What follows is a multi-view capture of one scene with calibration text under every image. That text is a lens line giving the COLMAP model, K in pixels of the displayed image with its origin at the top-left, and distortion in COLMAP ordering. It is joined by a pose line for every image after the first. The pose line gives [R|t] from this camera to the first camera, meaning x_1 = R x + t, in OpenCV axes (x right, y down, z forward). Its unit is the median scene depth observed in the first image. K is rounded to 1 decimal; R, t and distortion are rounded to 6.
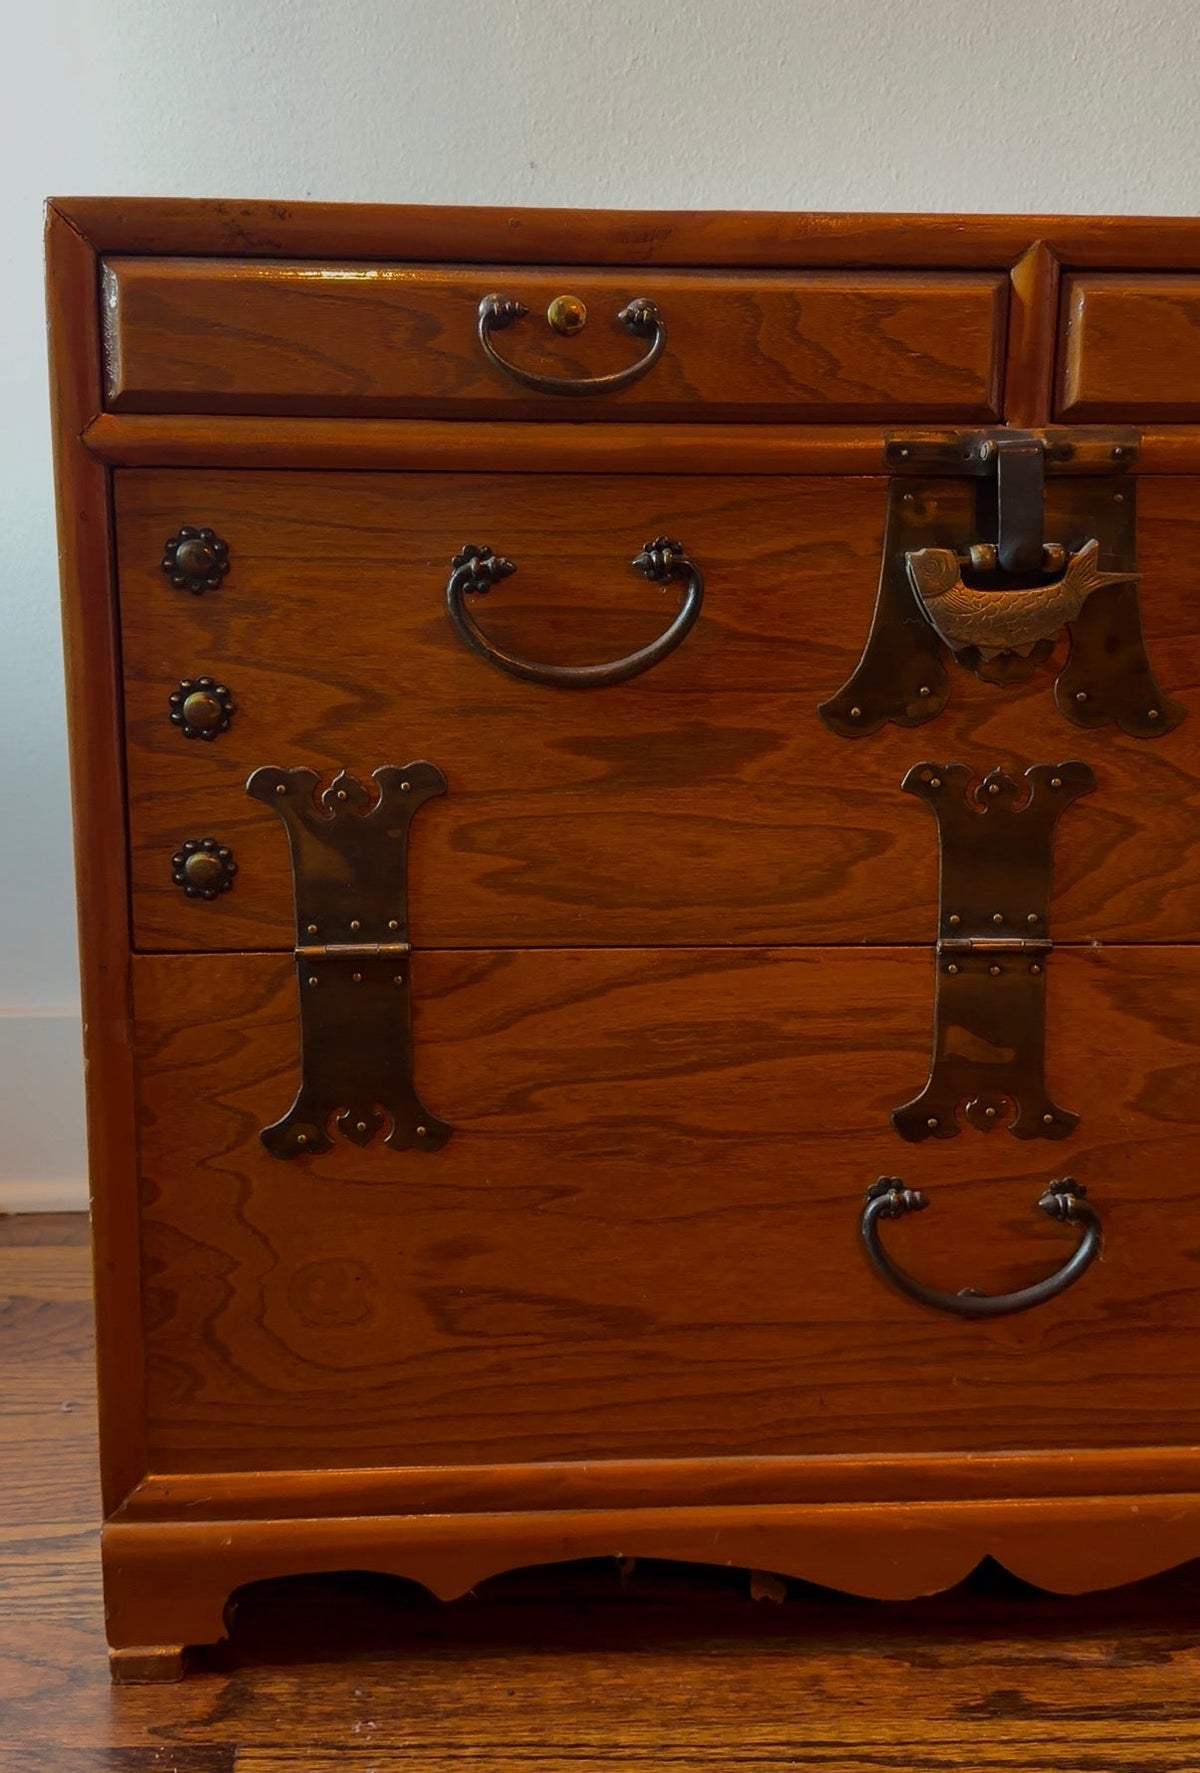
lens RADIAL K [[1758.6, 0, 599.1], [0, 1758.6, 805.2], [0, 0, 1]] dist [0.196520, -0.433783]
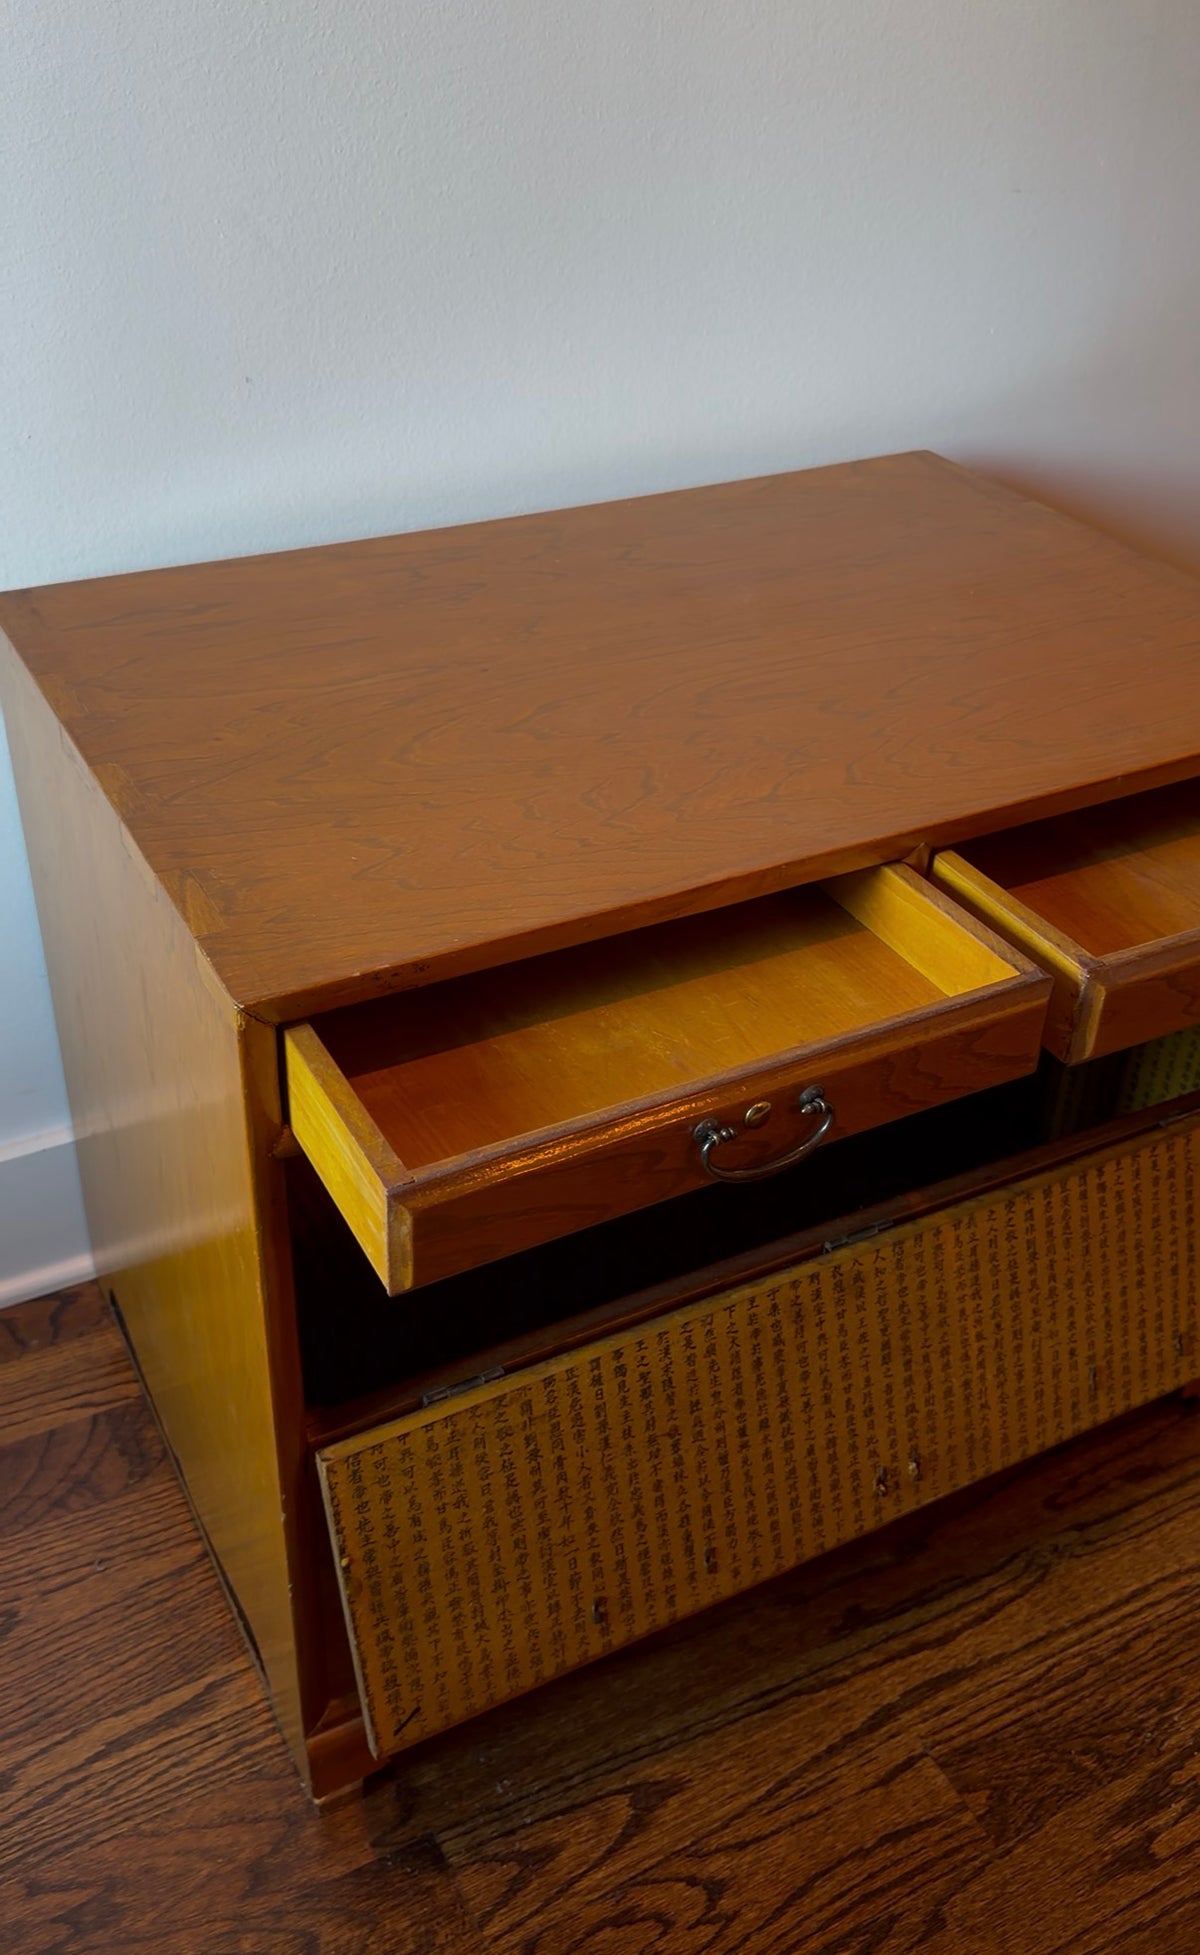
lens RADIAL K [[1800.3, 0, 593.4], [0, 1800.3, 886.4], [0, 0, 1]] dist [-0.008835, 0.002807]
pose [[0.910187, -0.201425, 0.361922, -0.462108], [0.044970, 0.916682, 0.397080, -0.794368], [-0.411749, -0.345141, 0.843410, -0.054538]]
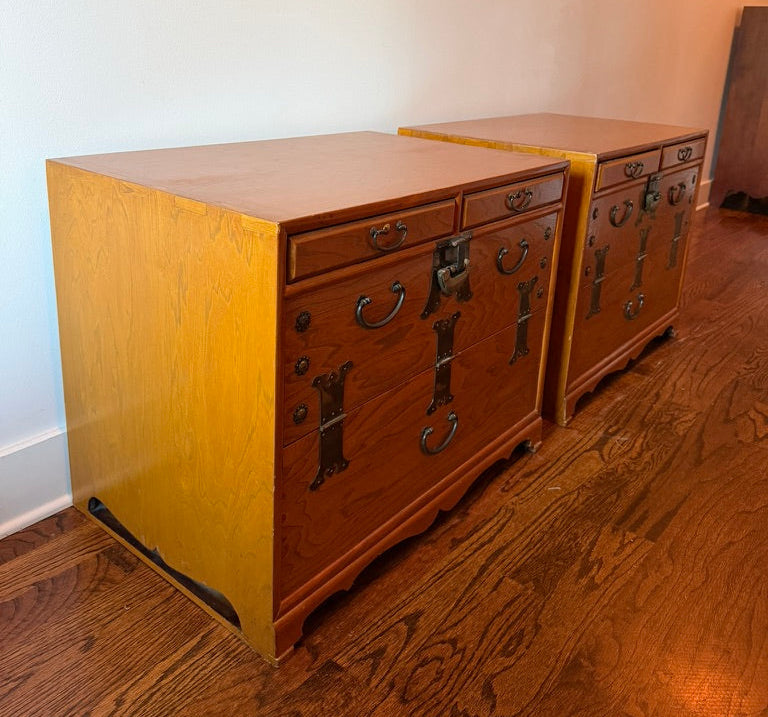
lens RADIAL K [[740.1, 0, 379.9], [0, 740.1, 228.5], [0, 0, 1]] dist [0.014148, -0.020985]
pose [[0.676334, -0.157567, 0.719545, -0.998396], [0.079617, 0.986767, 0.141249, -0.450080], [-0.732280, -0.038243, 0.679929, 0.025619]]
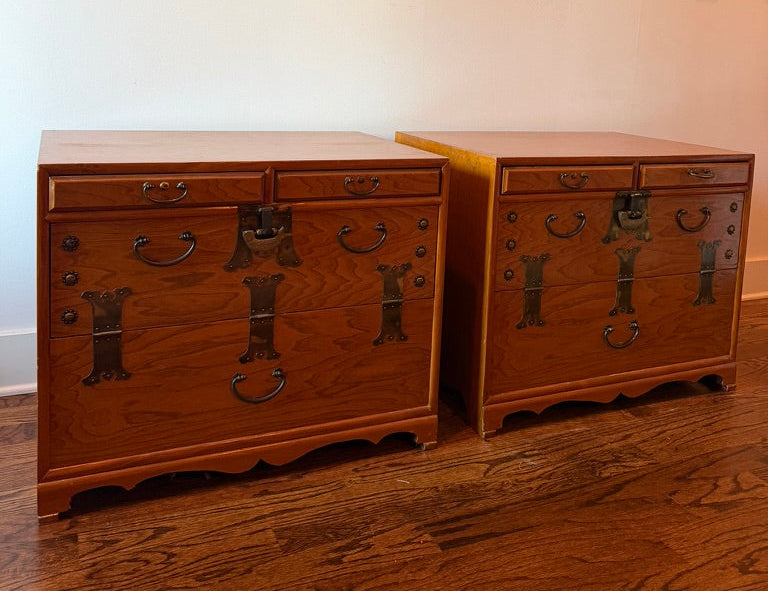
lens RADIAL K [[734.3, 0, 380.6], [0, 734.3, 127.1], [0, 0, 1]] dist [0.064073, -0.089046]
pose [[0.937129, 0.005088, 0.348946, -0.147391], [0.016925, 0.998054, -0.060008, -0.281748], [-0.348572, 0.062141, 0.935220, -0.867095]]
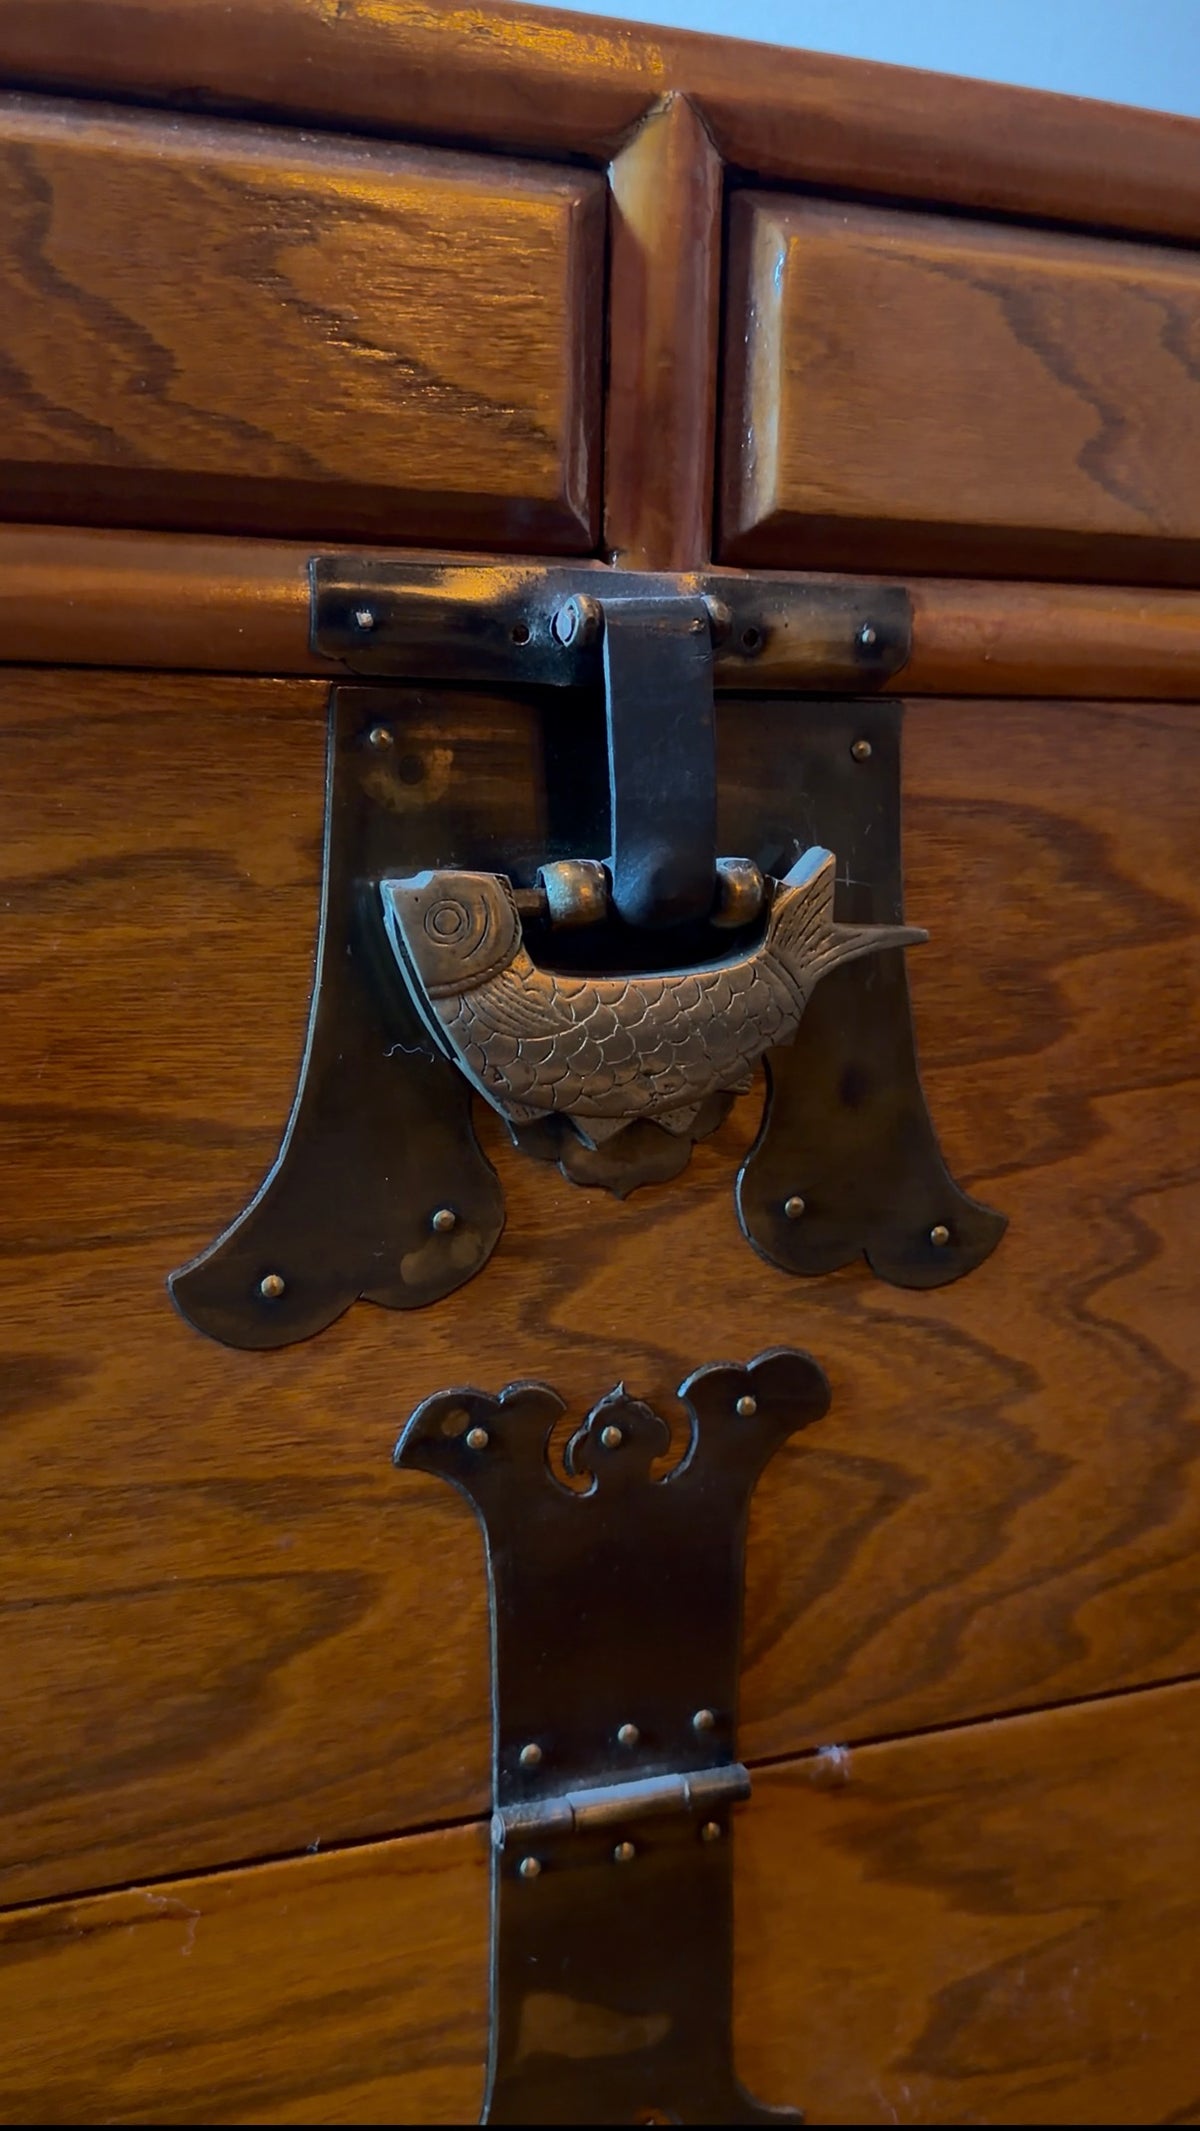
lens RADIAL K [[1815.2, 0, 602.0], [0, 1815.2, 1054.8], [0, 0, 1]] dist [0.140168, -0.375849]
pose [[0.955378, -0.038080, 0.292921, 0.098766], [0.040112, 0.999195, -0.000930, -0.099287], [-0.292649, 0.012638, 0.956136, 0.591289]]
